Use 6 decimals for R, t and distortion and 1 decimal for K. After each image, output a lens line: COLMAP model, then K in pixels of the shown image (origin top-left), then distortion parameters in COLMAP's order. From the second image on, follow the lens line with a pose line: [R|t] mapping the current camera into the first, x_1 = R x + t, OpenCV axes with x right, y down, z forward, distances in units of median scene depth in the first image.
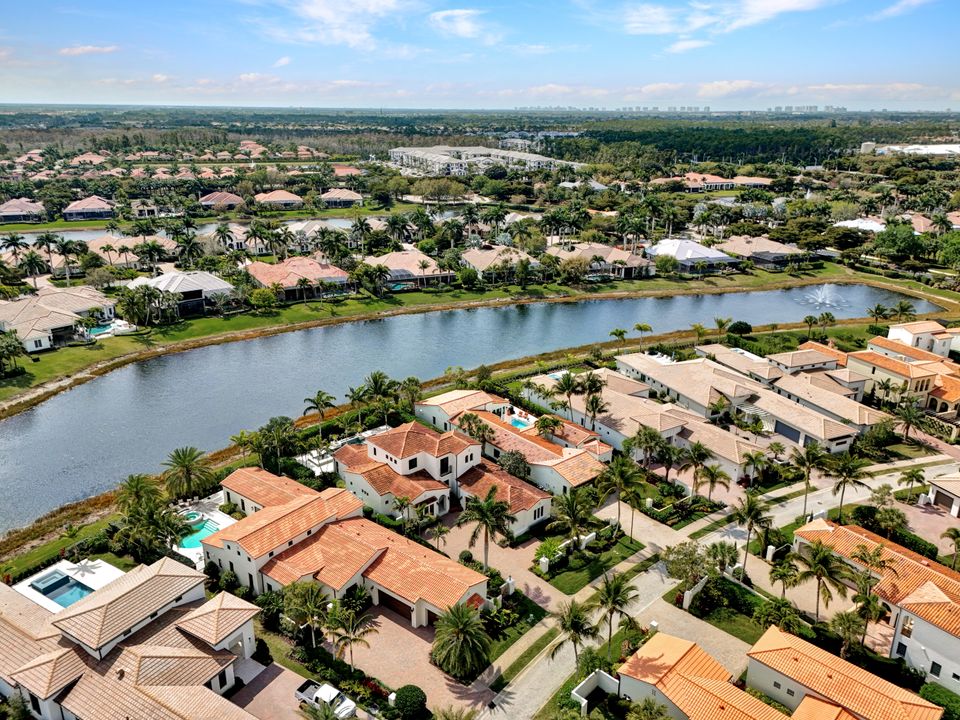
lens RADIAL K [[702.5, 0, 481.1], [0, 702.5, 360.6], [0, 0, 1]] dist [0.085171, -0.088295]
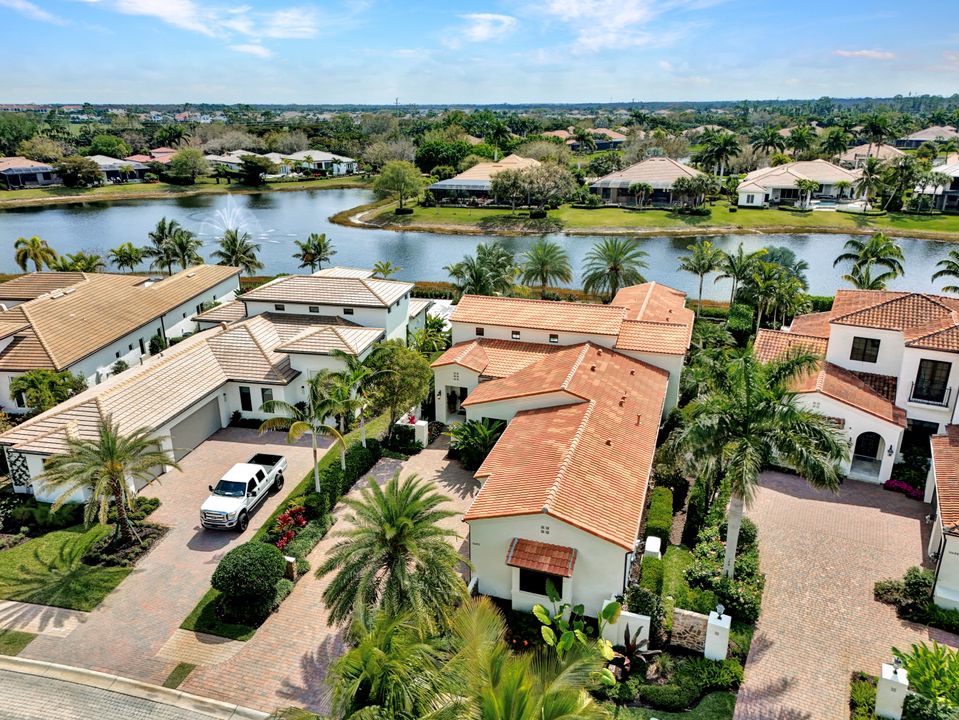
lens RADIAL K [[701.7, 0, 480.6], [0, 701.7, 360.6], [0, 0, 1]] dist [0.085171, -0.088295]
pose [[0.327089, 0.311698, -0.892108, 0.223066], [-0.309564, 0.927289, 0.210489, 0.135343], [0.892851, 0.207316, 0.399797, 0.623078]]
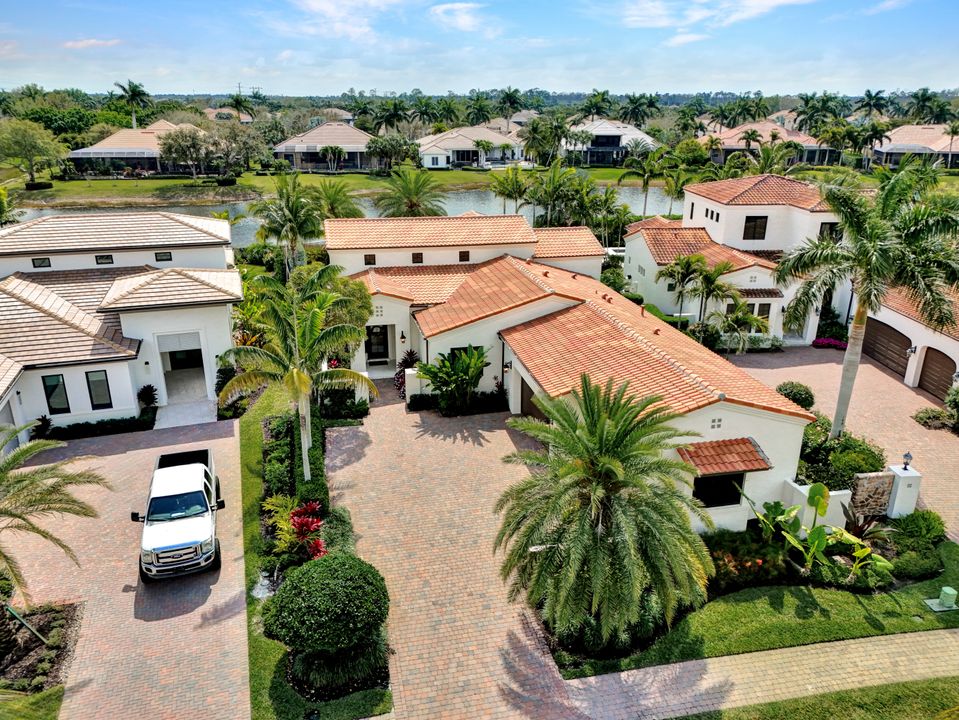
lens RADIAL K [[701.7, 0, 480.6], [0, 701.7, 360.6], [0, 0, 1]] dist [0.085171, -0.088295]
pose [[0.762985, 0.218859, -0.608239, 0.065455], [-0.216286, 0.973141, 0.078846, 0.234916], [0.609158, 0.071395, 0.789828, 0.546319]]
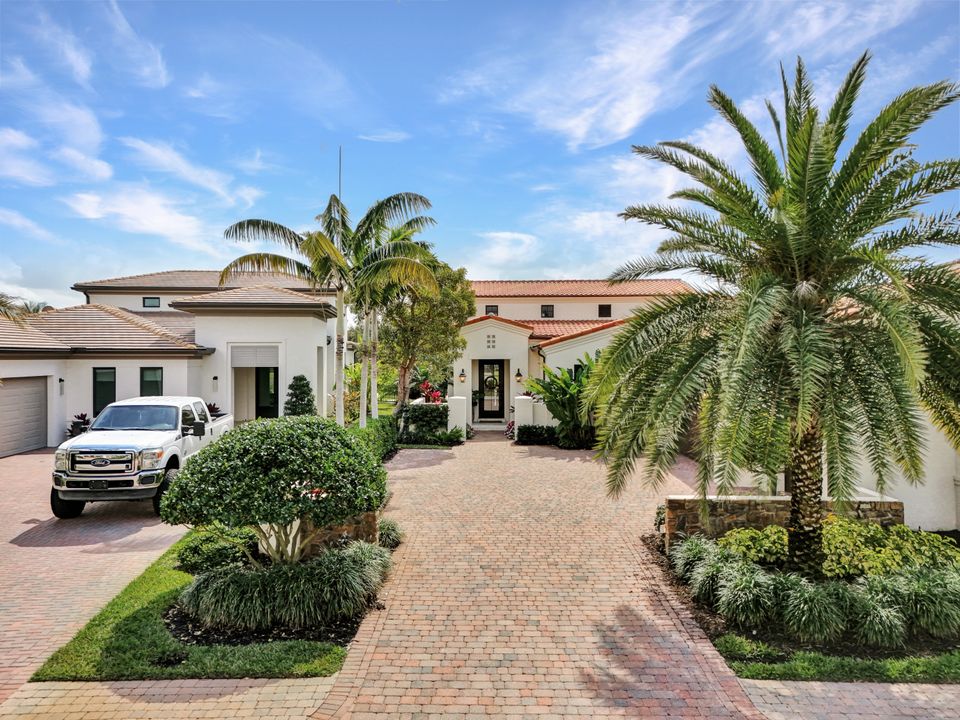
lens RADIAL K [[698.9, 0, 480.0], [0, 698.9, 360.0], [0, 0, 1]] dist [0.069866, -0.059035]
pose [[0.584768, -0.010244, -0.811136, 0.033454], [-0.263765, 0.943185, -0.202066, 0.317897], [0.767121, 0.332111, 0.548842, 0.637842]]
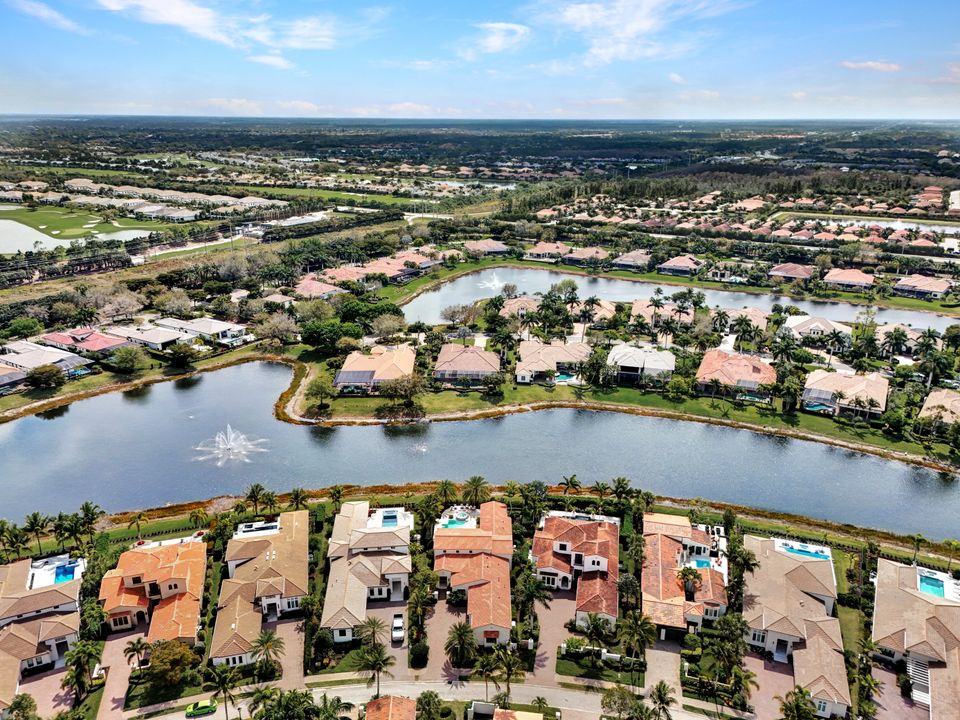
lens RADIAL K [[702.5, 0, 481.1], [0, 702.5, 360.6], [0, 0, 1]] dist [0.085171, -0.088295]
pose [[0.594757, 0.260126, -0.760656, 0.837048], [-0.271948, 0.955520, 0.114128, -0.354098], [0.756510, 0.138980, 0.639044, -0.130935]]
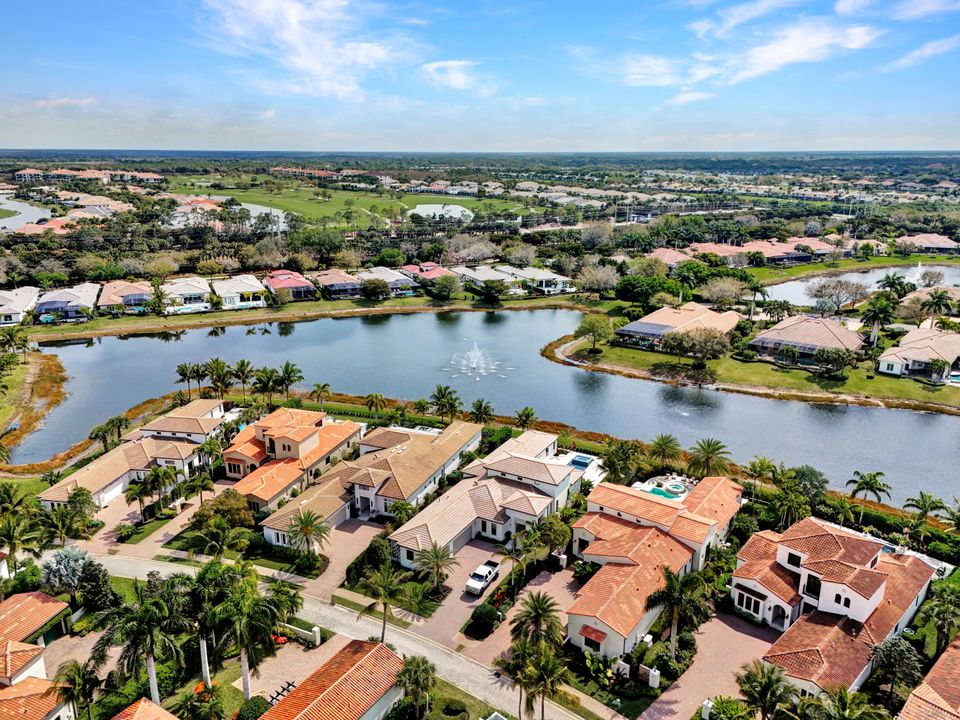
lens RADIAL K [[702.5, 0, 481.1], [0, 702.5, 360.6], [0, 0, 1]] dist [0.085171, -0.088295]
pose [[0.024884, 0.278397, -0.960144, 0.654925], [-0.337672, 0.906333, 0.254043, -0.162134], [0.940935, 0.317892, 0.116560, 0.480262]]
